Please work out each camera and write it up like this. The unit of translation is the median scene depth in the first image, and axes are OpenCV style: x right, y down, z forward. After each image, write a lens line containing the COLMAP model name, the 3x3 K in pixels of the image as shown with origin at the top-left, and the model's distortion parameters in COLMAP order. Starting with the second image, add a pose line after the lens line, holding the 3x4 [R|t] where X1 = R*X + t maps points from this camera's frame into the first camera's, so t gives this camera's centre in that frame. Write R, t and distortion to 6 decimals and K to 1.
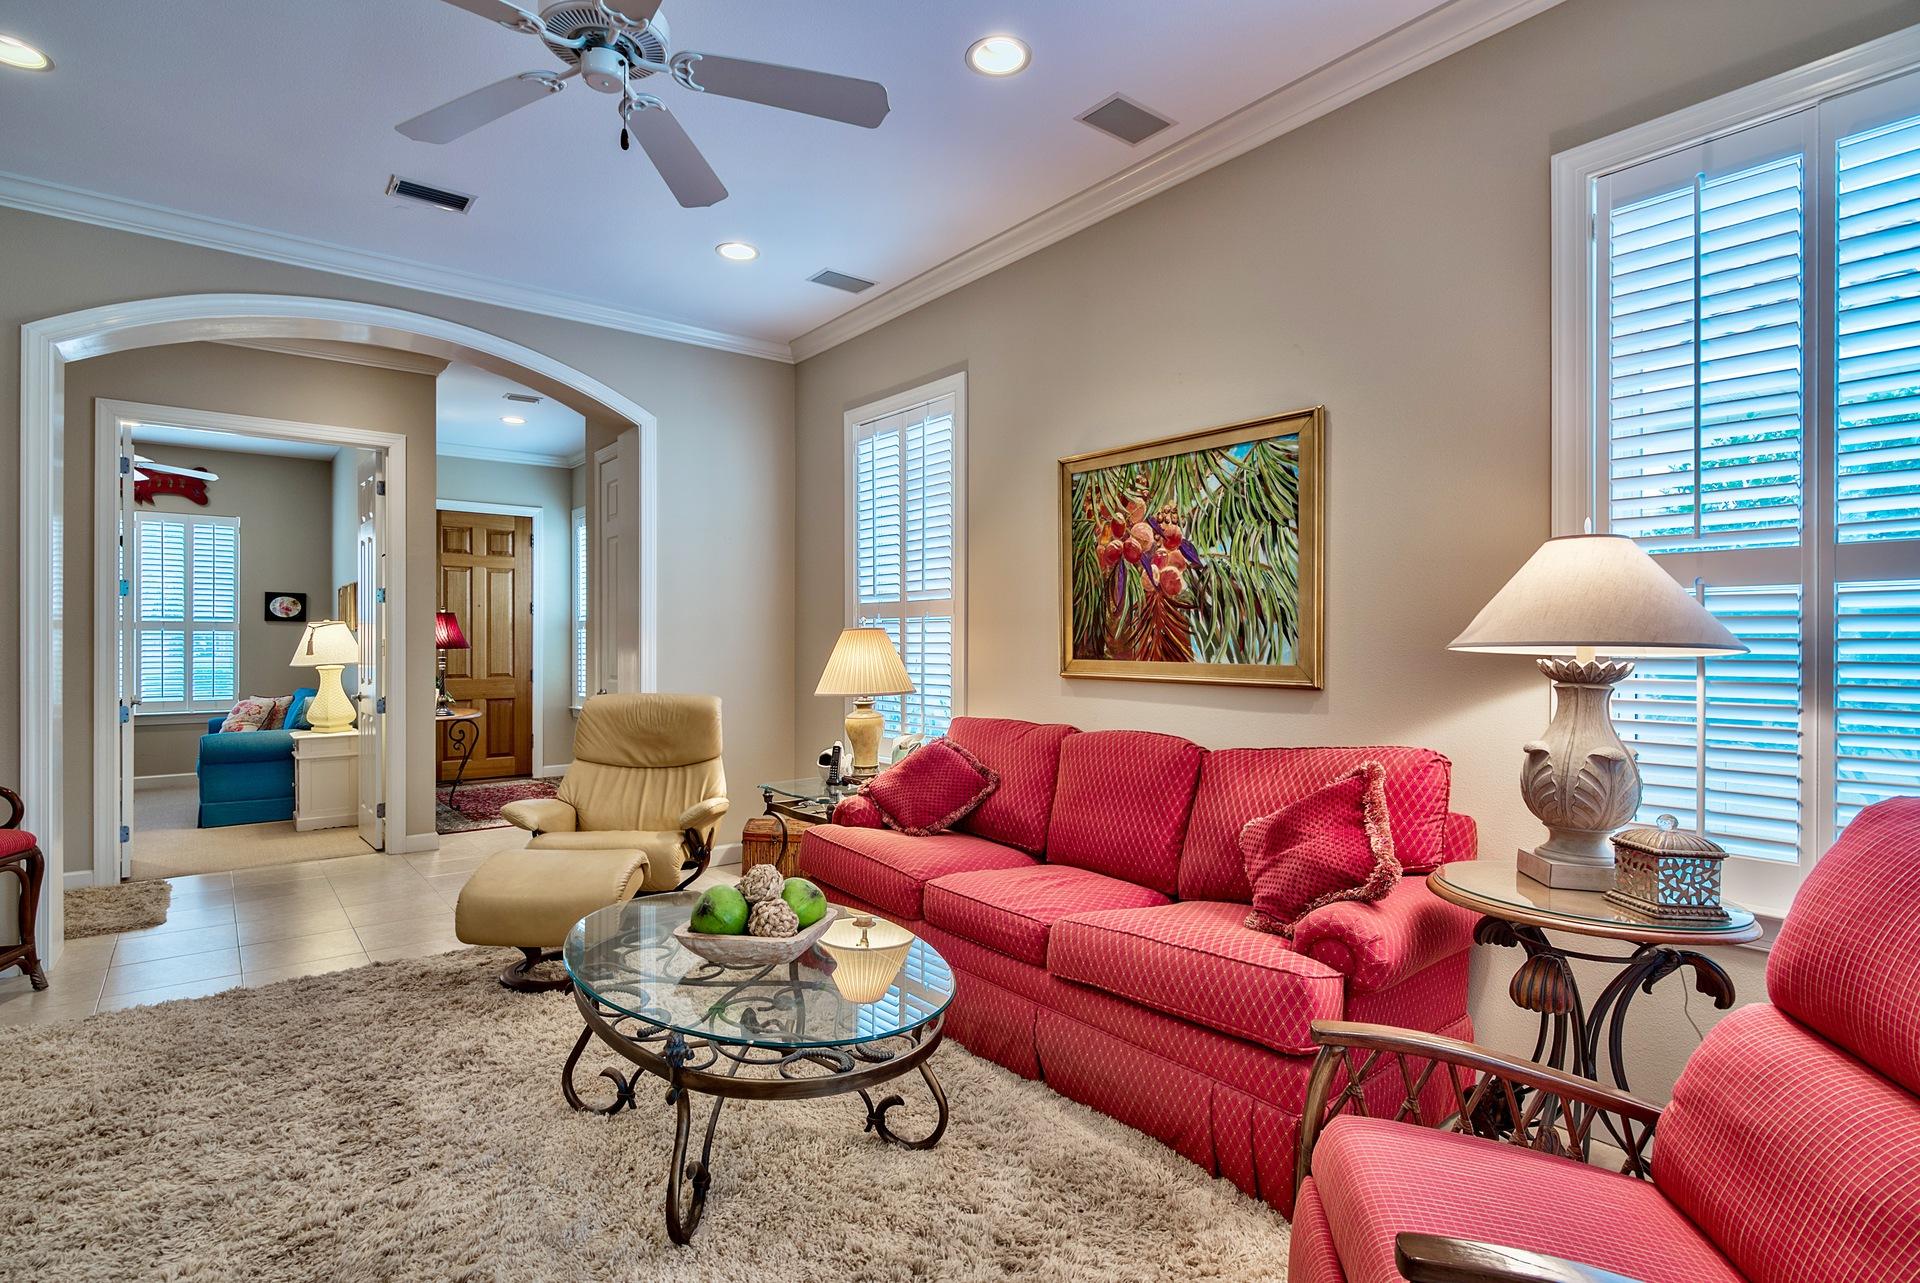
lens RADIAL K [[948.2, 0, 948.0], [0, 948.2, 640.5], [0, 0, 1]] dist [0.001116, -0.000559]
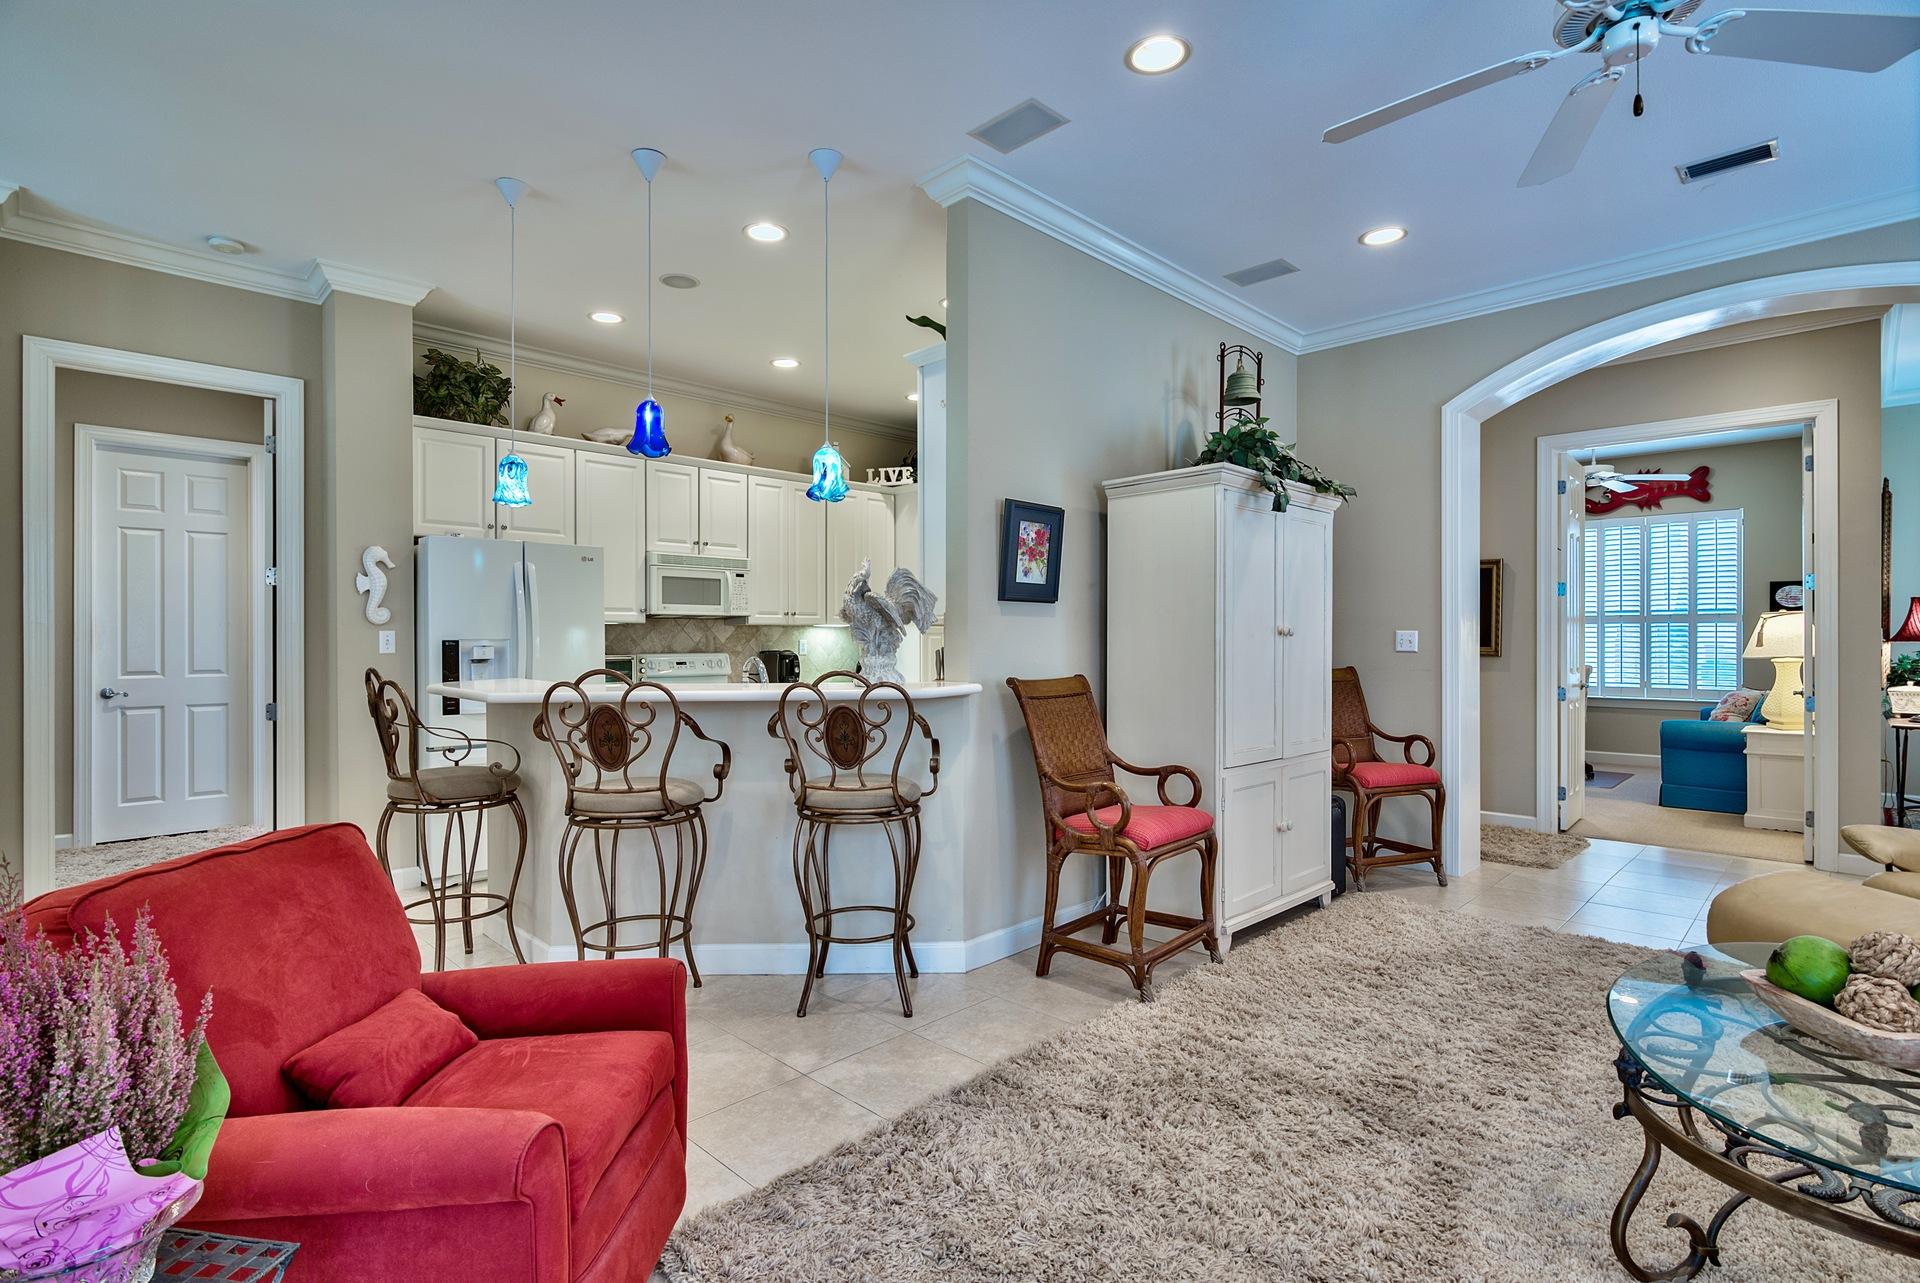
lens RADIAL K [[948.2, 0, 957.7], [0, 948.2, 630.9], [0, 0, 1]] dist [0.001116, -0.000559]
pose [[0.121847, -0.005551, -0.992533, 0.210209], [0.005048, 0.999975, -0.004973, -0.000269], [0.992536, -0.004404, 0.121872, 0.082738]]
